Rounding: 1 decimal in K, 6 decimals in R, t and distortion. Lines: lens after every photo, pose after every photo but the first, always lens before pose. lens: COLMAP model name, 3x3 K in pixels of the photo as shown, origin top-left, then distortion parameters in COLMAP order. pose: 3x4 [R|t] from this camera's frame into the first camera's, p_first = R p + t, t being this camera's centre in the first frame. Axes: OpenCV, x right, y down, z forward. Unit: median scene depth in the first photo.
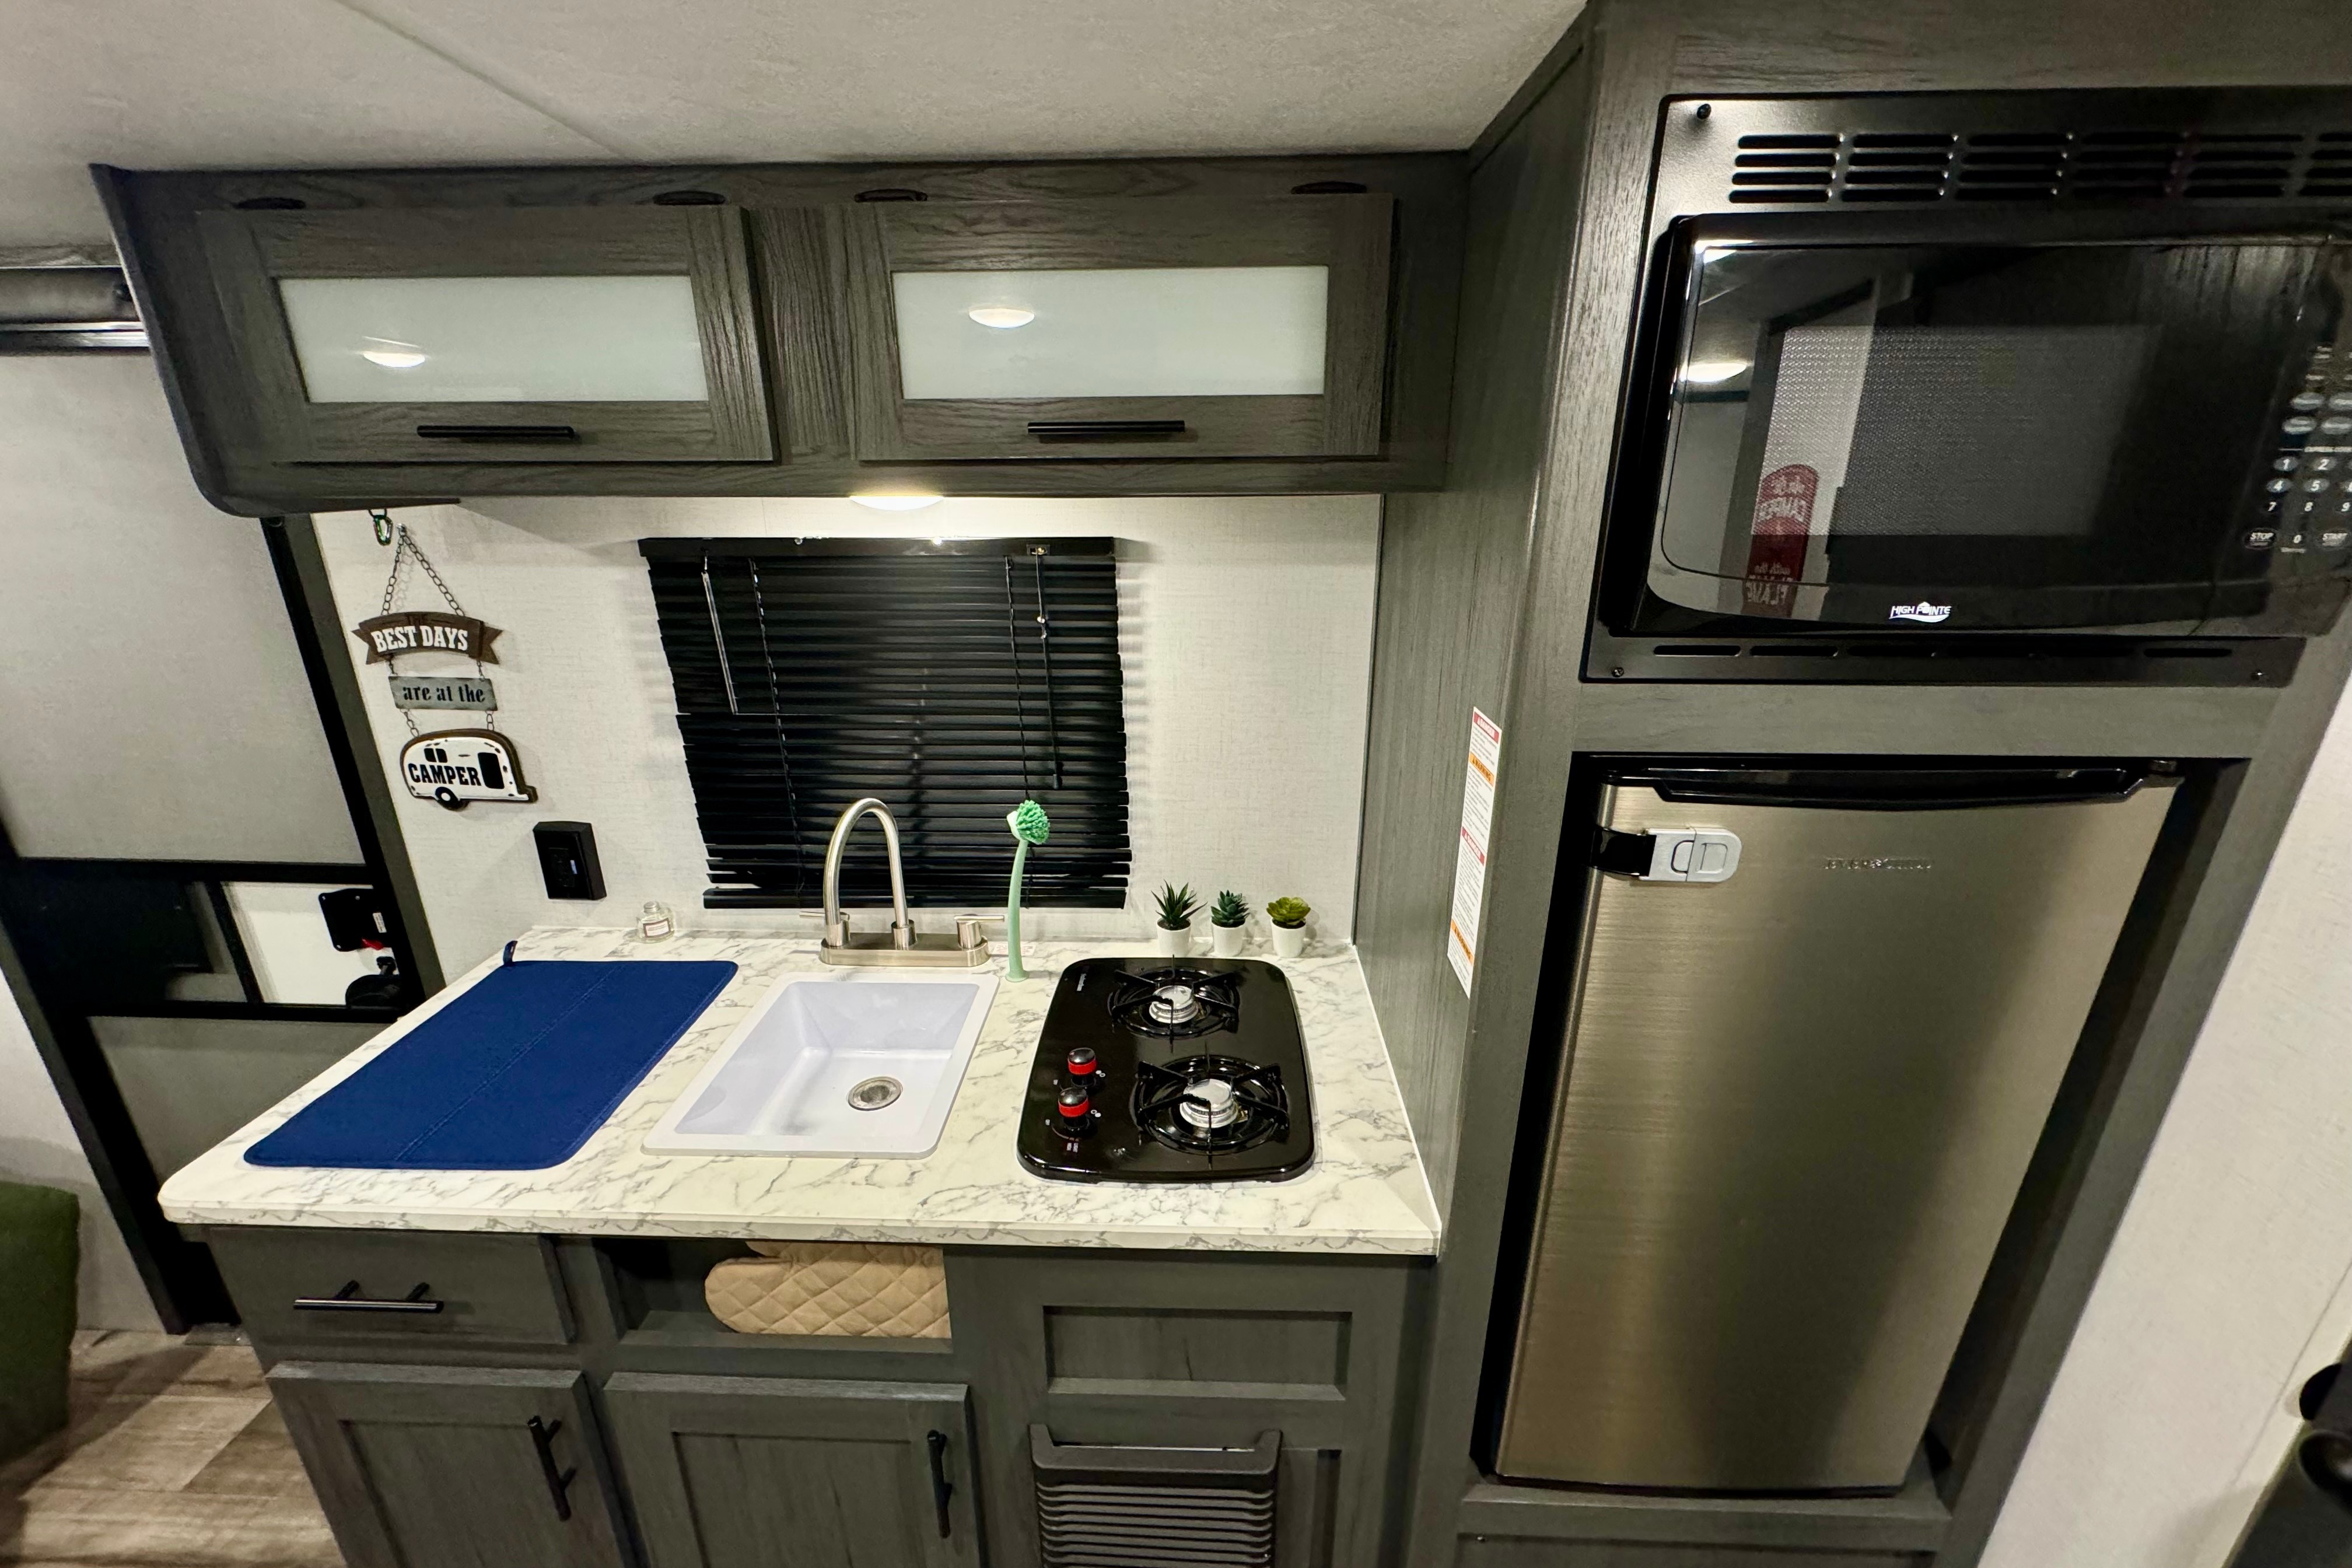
lens RADIAL K [[932.1, 0, 1175.8], [0, 932.1, 785.7], [0, 0, 1]] dist [-0.000344, -0.000512]
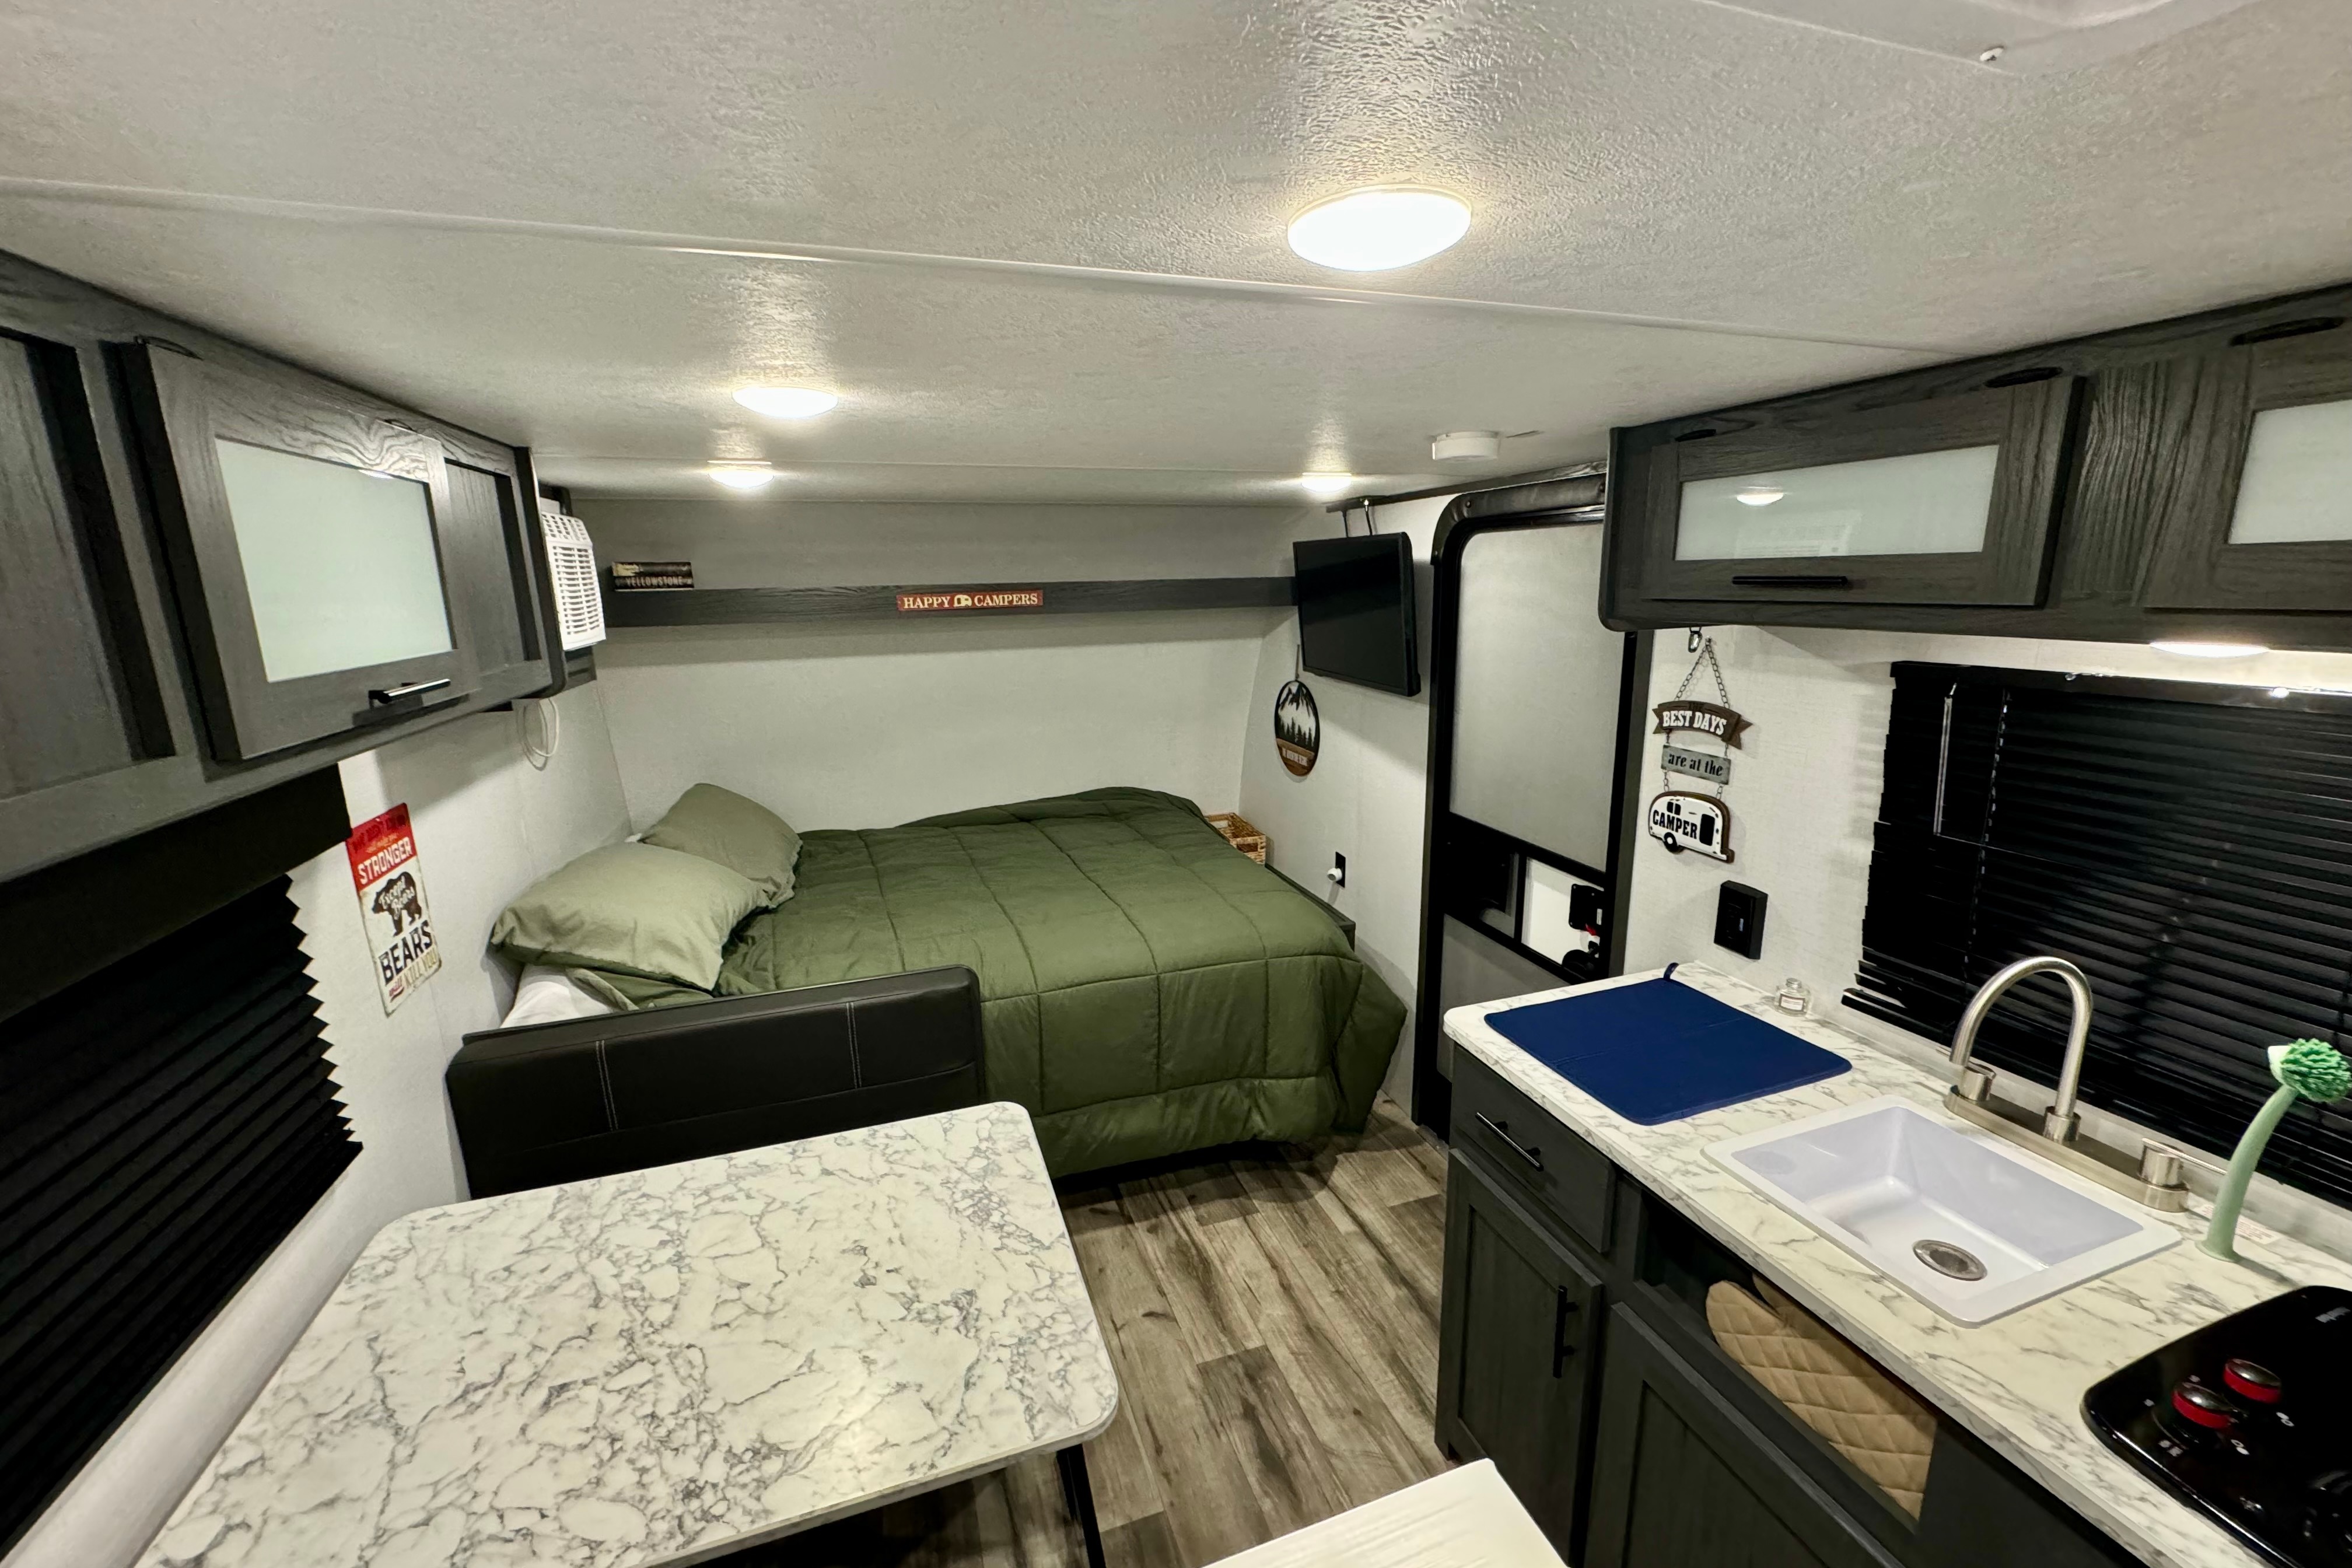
lens RADIAL K [[932.1, 0, 1175.8], [0, 932.1, 785.7], [0, 0, 1]] dist [-0.000344, -0.000512]
pose [[0.353487, 0.198208, -0.914199, 0.151515], [-0.283369, 0.954064, 0.097283, 0.008131], [0.891487, 0.224668, 0.393416, -0.147950]]
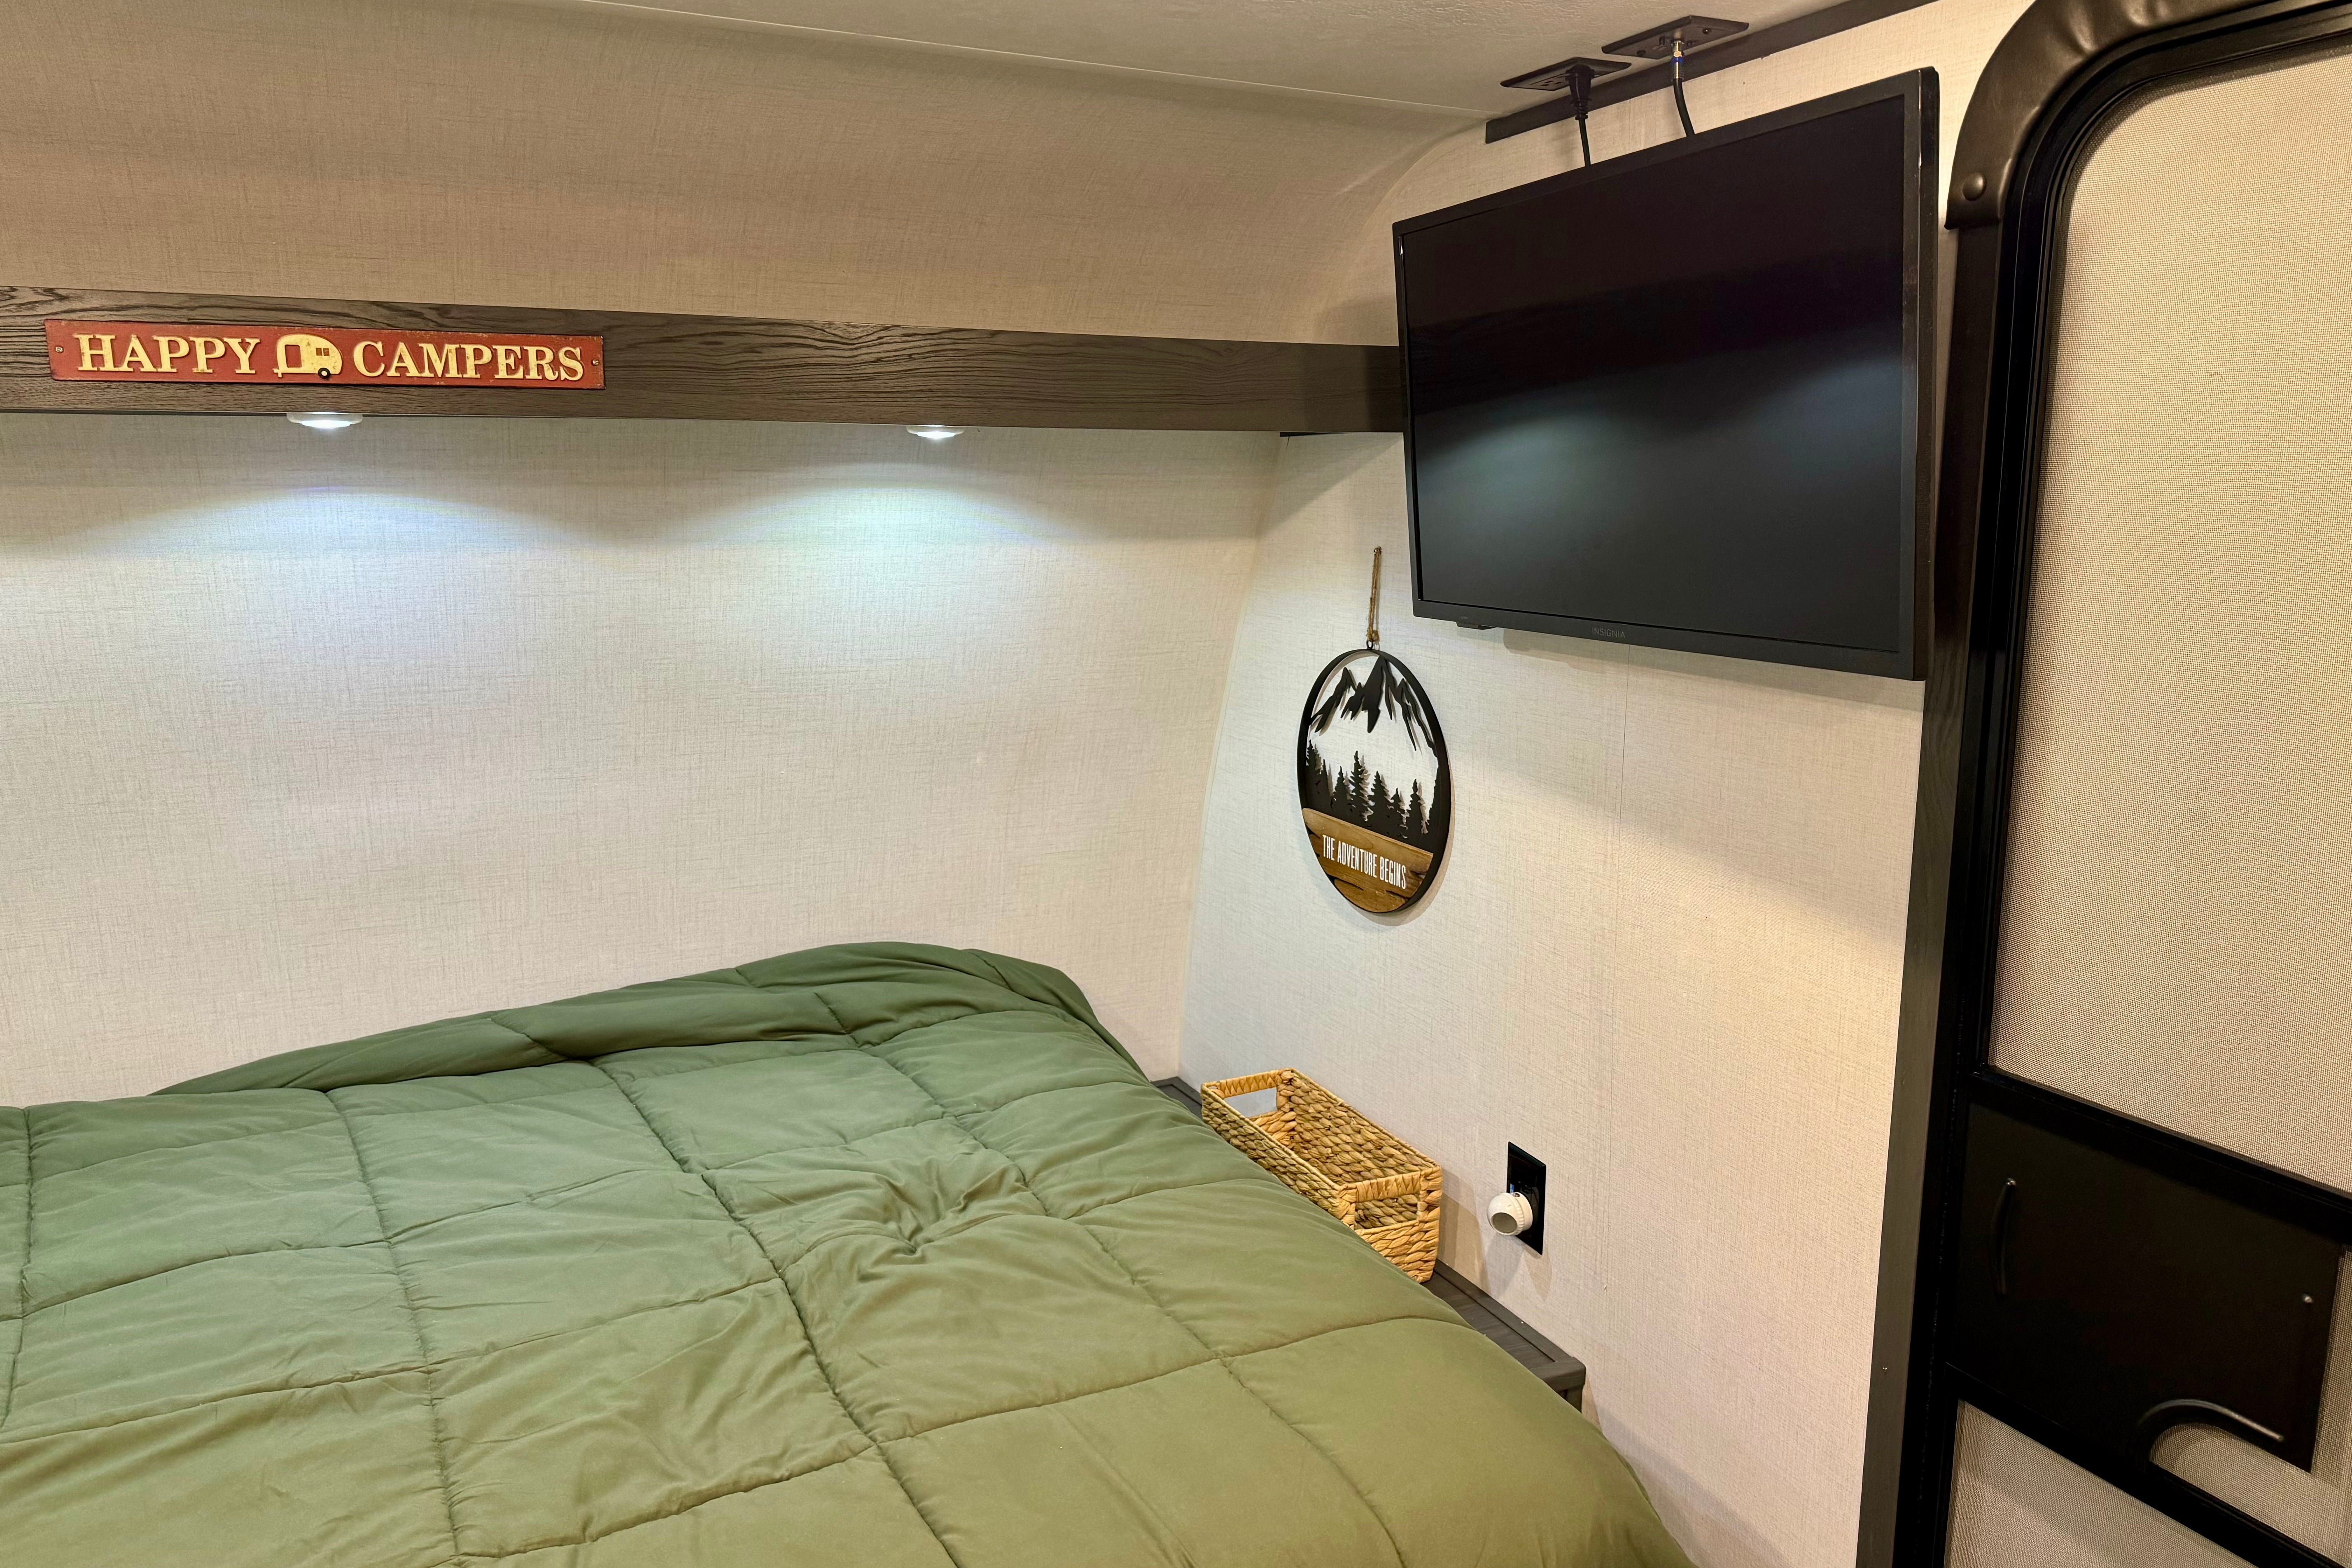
lens RADIAL K [[1653.8, 0, 1187.0], [0, 1653.8, 798.6], [0, 0, 1]] dist [0.010192, -0.006729]
pose [[0.475315, 0.157286, -0.865642, -0.781341], [-0.280270, 0.959703, 0.020483, 0.045239], [0.833981, 0.232878, 0.500244, 0.164207]]
